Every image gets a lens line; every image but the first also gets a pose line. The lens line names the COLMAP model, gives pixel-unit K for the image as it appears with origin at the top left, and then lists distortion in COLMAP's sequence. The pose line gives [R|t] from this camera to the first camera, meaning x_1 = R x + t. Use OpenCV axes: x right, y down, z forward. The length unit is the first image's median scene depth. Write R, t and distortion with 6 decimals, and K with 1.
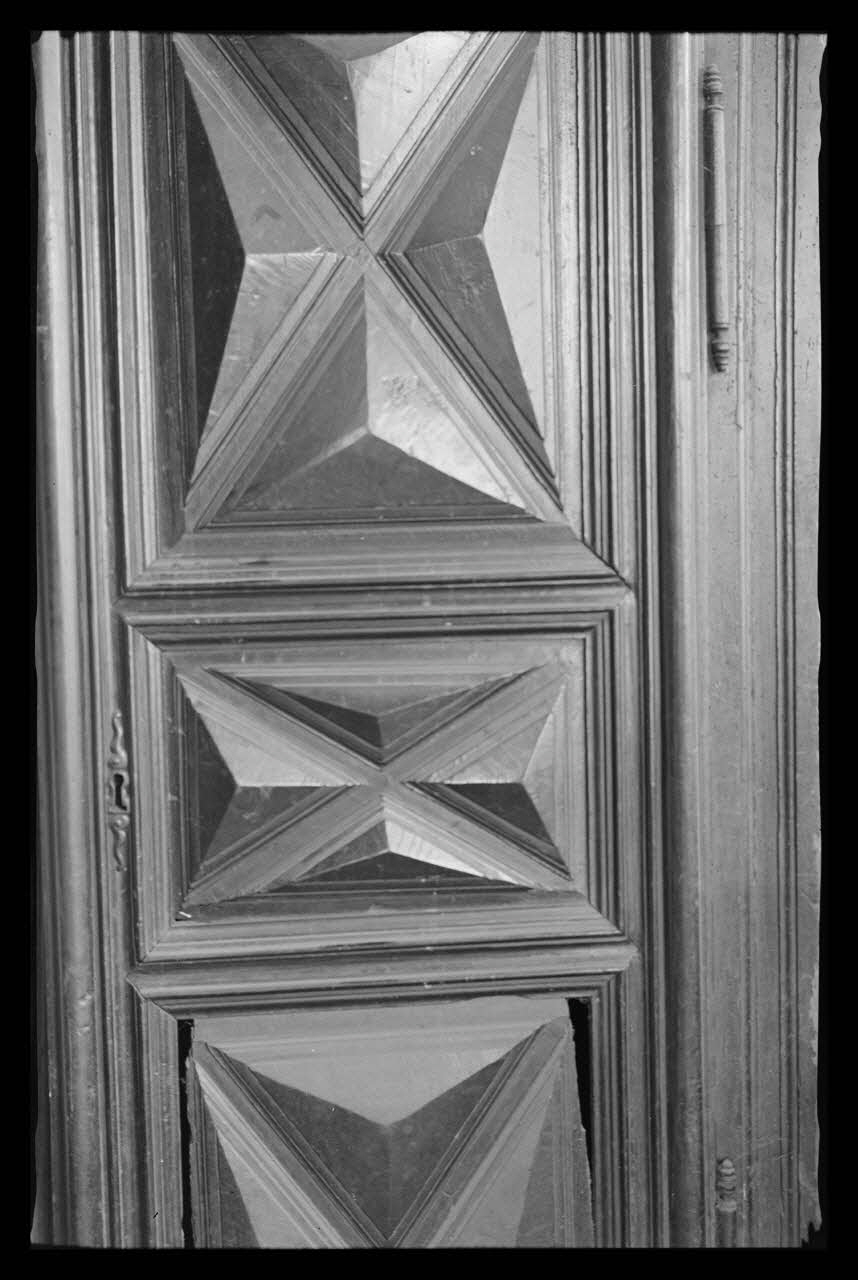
lens RADIAL K [[1581.8, 0, 429.0], [0, 1581.8, 640.0], [0, 0, 1]] dist [0.025153, -0.028639]
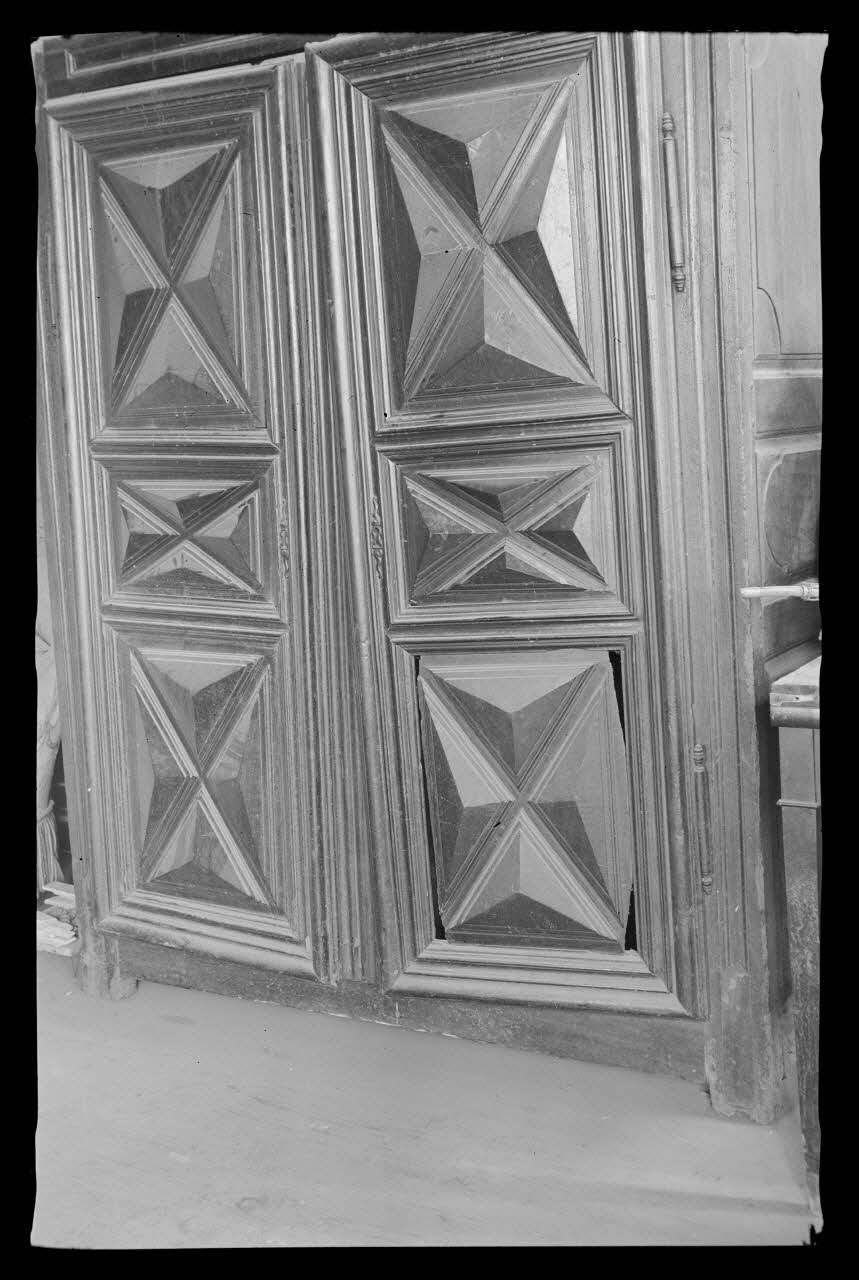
lens RADIAL K [[1581.8, 0, 429.5], [0, 1581.8, 640.0], [0, 0, 1]] dist [0.025153, -0.028639]
pose [[0.890013, 0.015398, -0.455674, 0.743513], [0.028097, 0.995678, 0.088524, 0.049891], [0.455068, -0.091590, 0.885734, -0.704004]]
